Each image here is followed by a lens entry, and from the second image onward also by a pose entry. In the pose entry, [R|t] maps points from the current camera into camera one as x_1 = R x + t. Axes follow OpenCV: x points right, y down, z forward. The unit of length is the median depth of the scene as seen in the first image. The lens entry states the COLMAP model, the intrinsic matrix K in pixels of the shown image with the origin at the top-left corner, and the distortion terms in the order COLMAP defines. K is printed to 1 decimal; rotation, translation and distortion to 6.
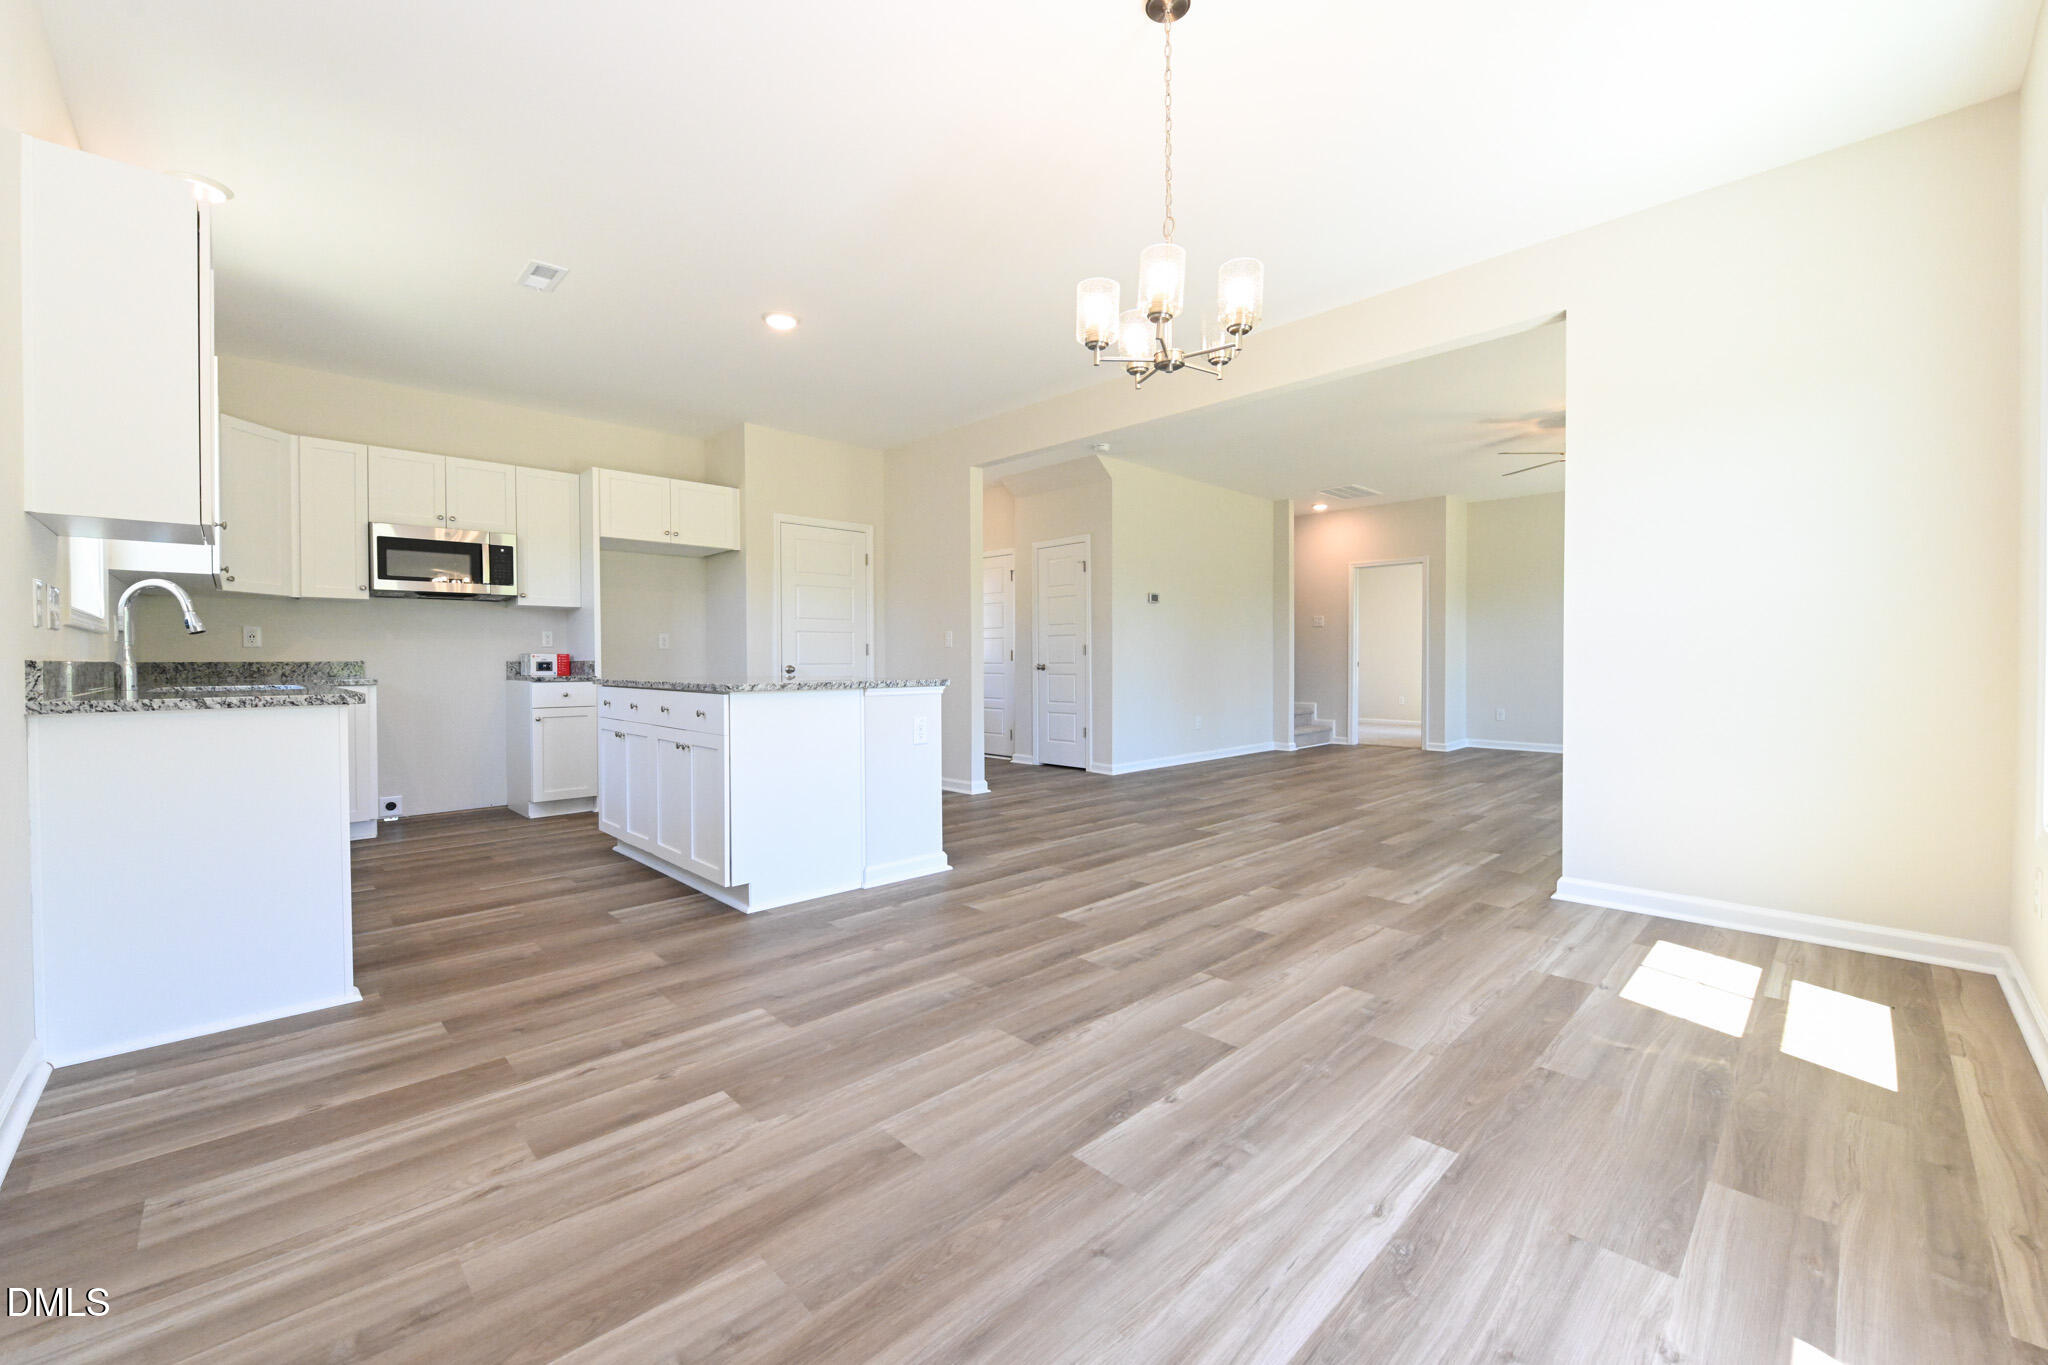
lens RADIAL K [[812.7, 0, 1026.9], [0, 812.7, 671.0], [0, 0, 1]] dist [-0.010571, 0.000188]
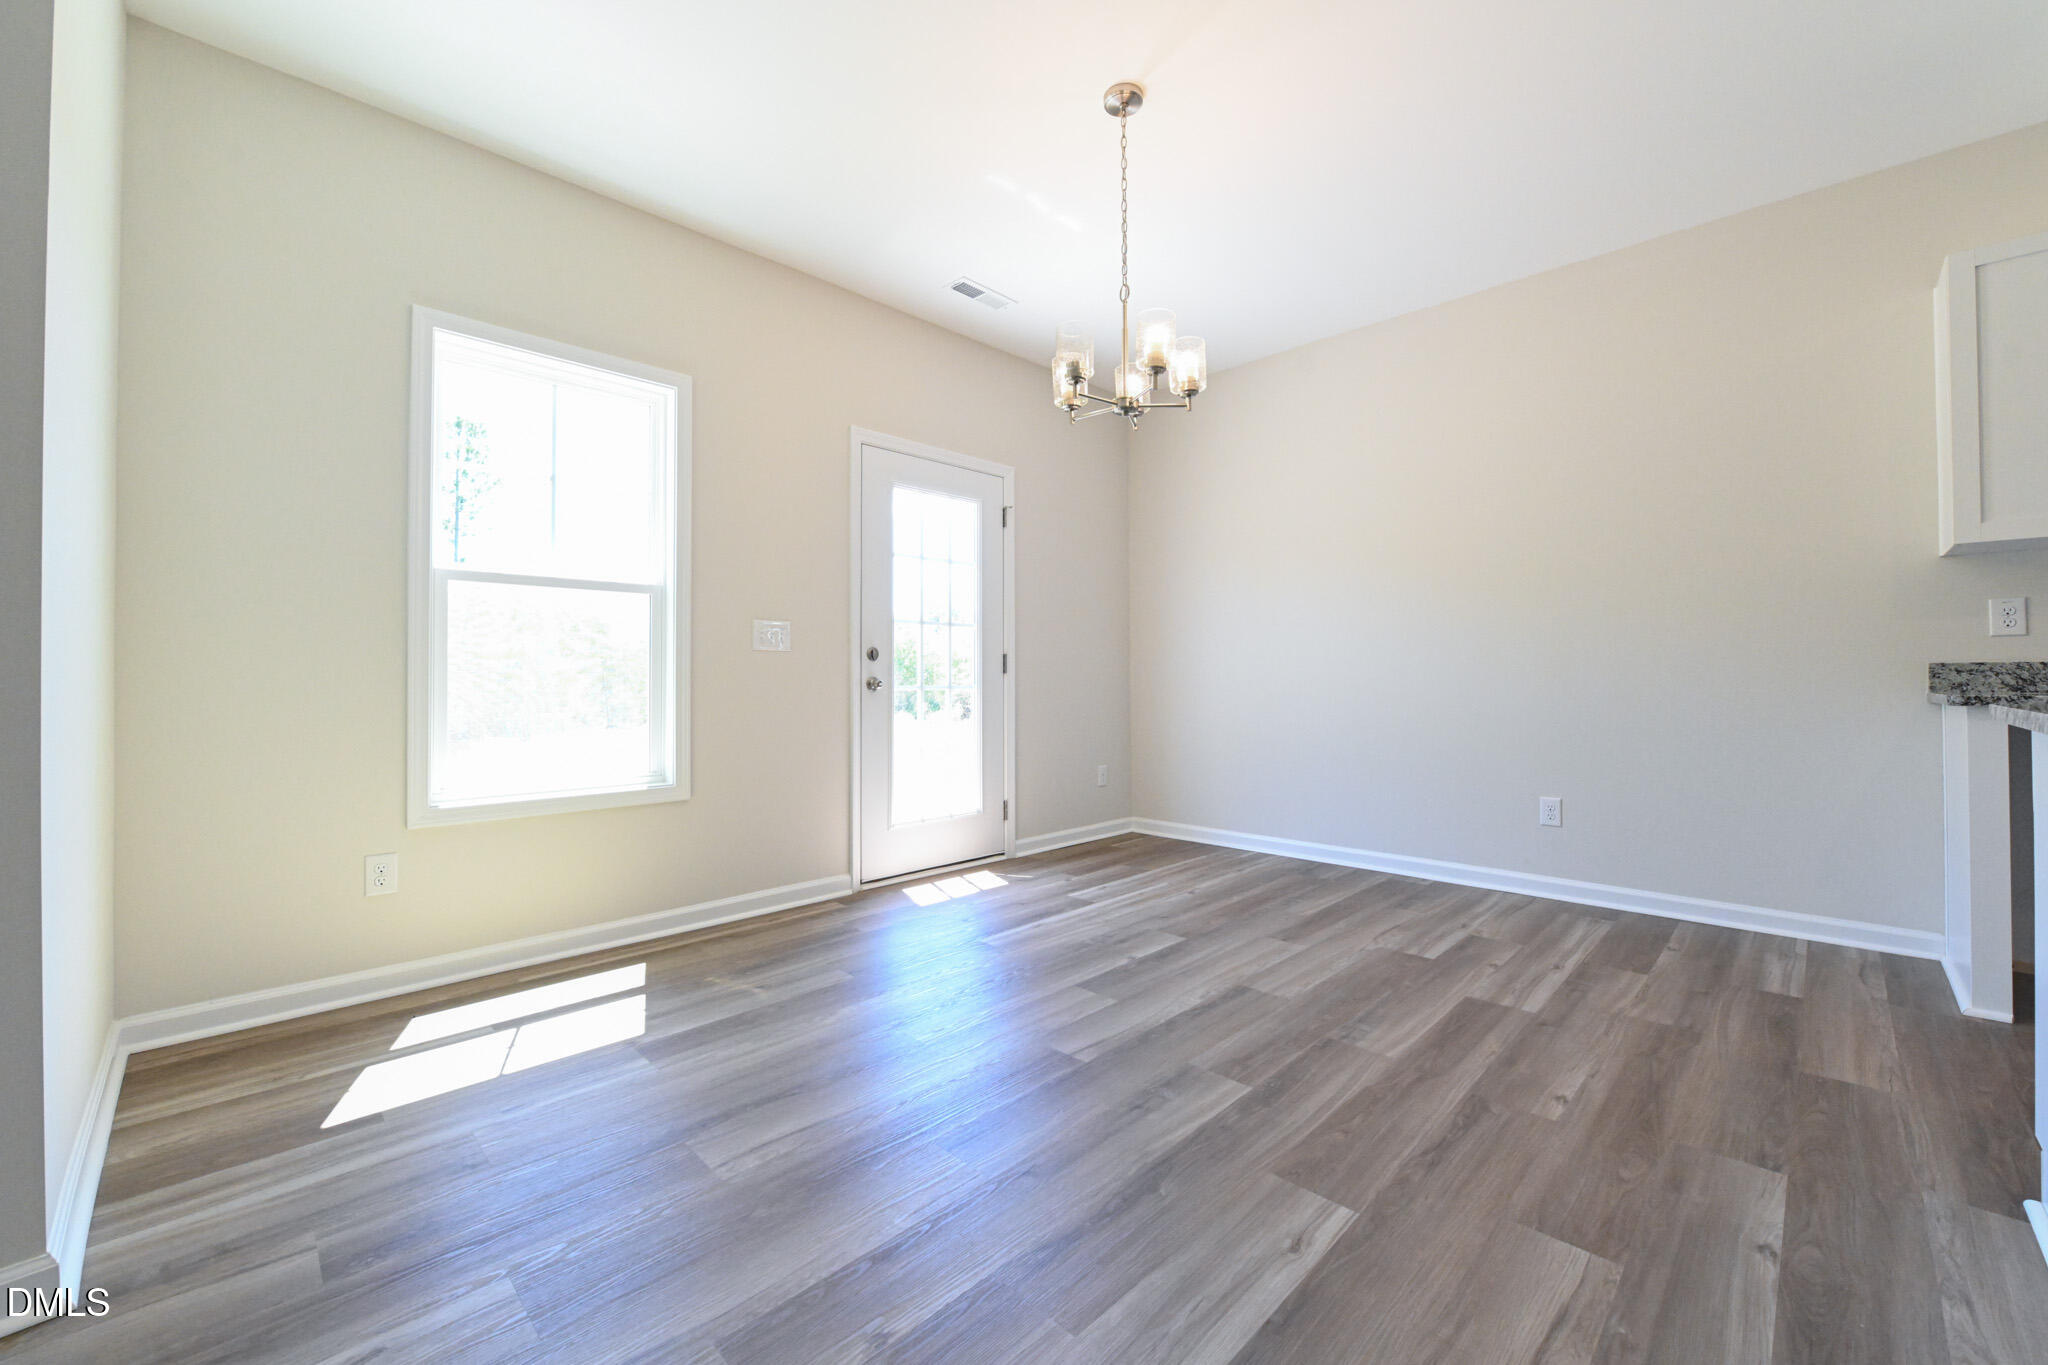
lens RADIAL K [[808.9, 0, 1021.9], [0, 808.9, 668.4], [0, 0, 1]] dist [-0.008704, -0.000363]
pose [[-0.999851, 0.008916, -0.014775, 0.213094], [0.008870, 0.999956, 0.003168, -0.011616], [0.014803, 0.003037, -0.999886, 1.337233]]
